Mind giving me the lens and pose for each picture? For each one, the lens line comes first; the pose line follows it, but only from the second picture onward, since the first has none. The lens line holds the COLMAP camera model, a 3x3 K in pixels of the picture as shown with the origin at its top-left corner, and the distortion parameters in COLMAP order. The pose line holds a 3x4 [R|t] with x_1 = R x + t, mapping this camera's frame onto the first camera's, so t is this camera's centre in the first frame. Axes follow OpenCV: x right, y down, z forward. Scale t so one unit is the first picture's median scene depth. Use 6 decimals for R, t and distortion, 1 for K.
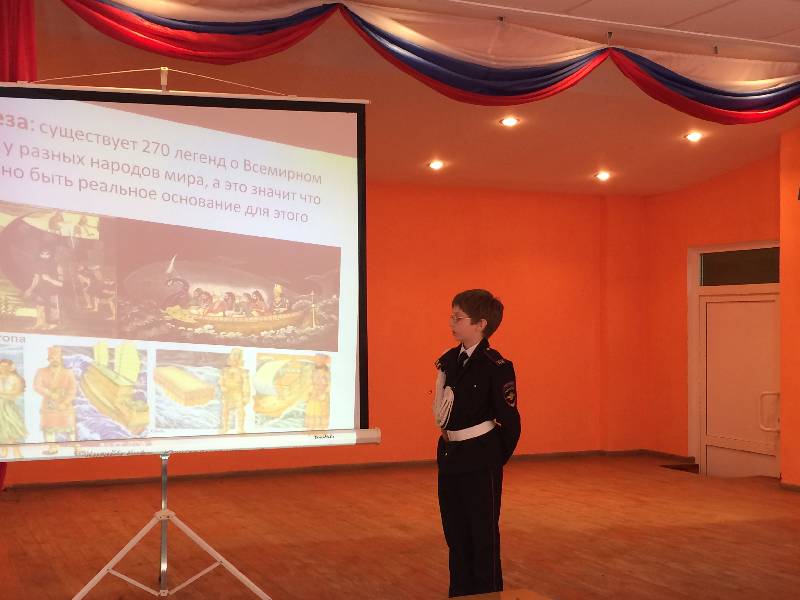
lens RADIAL K [[1052.1, 0, 401.4], [0, 1052.1, 292.0], [0, 0, 1]] dist [0.058676, 0.000000]
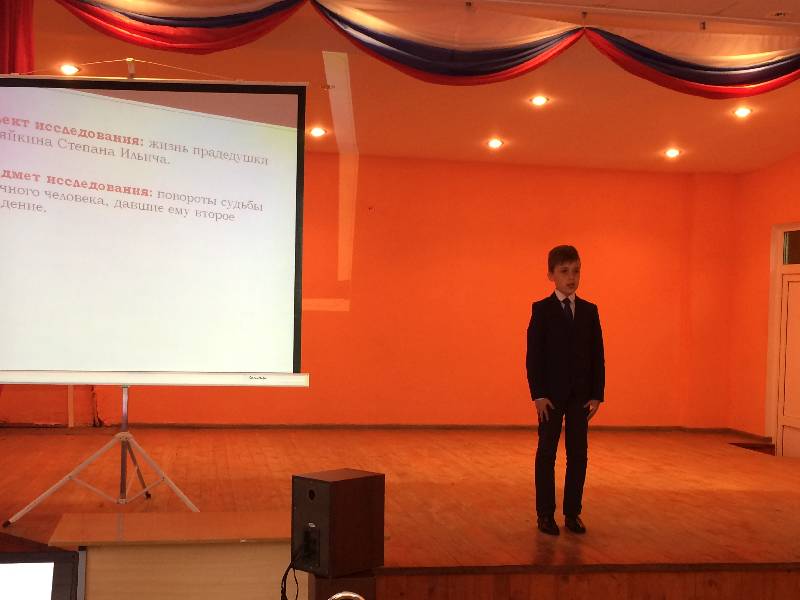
lens RADIAL K [[1032.9, 0, 393.7], [0, 1032.9, 301.6], [0, 0, 1]] dist [0.051522, 0.000000]
pose [[0.972918, 0.026489, -0.229627, 0.262463], [-0.020715, 0.999407, 0.027520, 0.016037], [0.230220, -0.022018, 0.972890, -0.049811]]
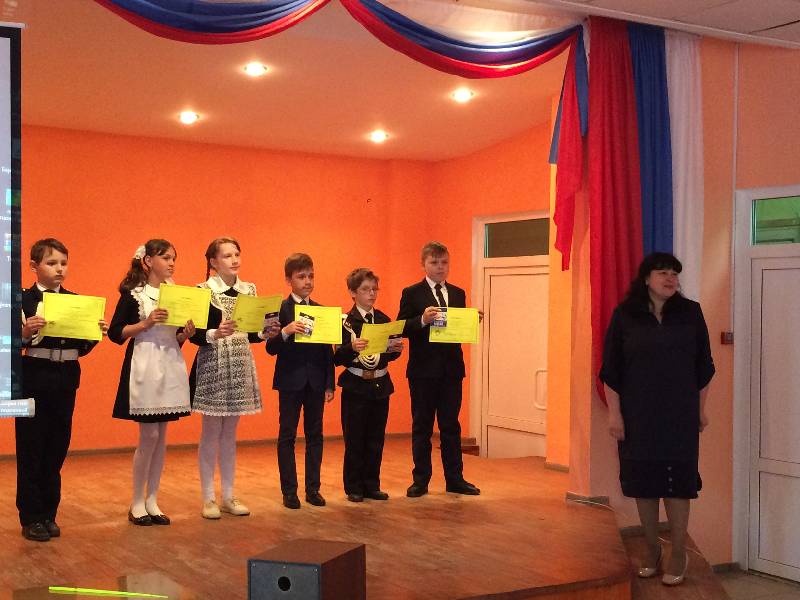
lens RADIAL K [[1123.7, 0, 400.3], [0, 1123.7, 301.7], [0, 0, 1]] dist [0.032442, 0.000000]
pose [[0.991181, 0.011578, 0.132006, 0.129225], [-0.014980, 0.999580, 0.024808, 0.016322], [-0.131663, -0.026567, 0.990938, 0.021766]]
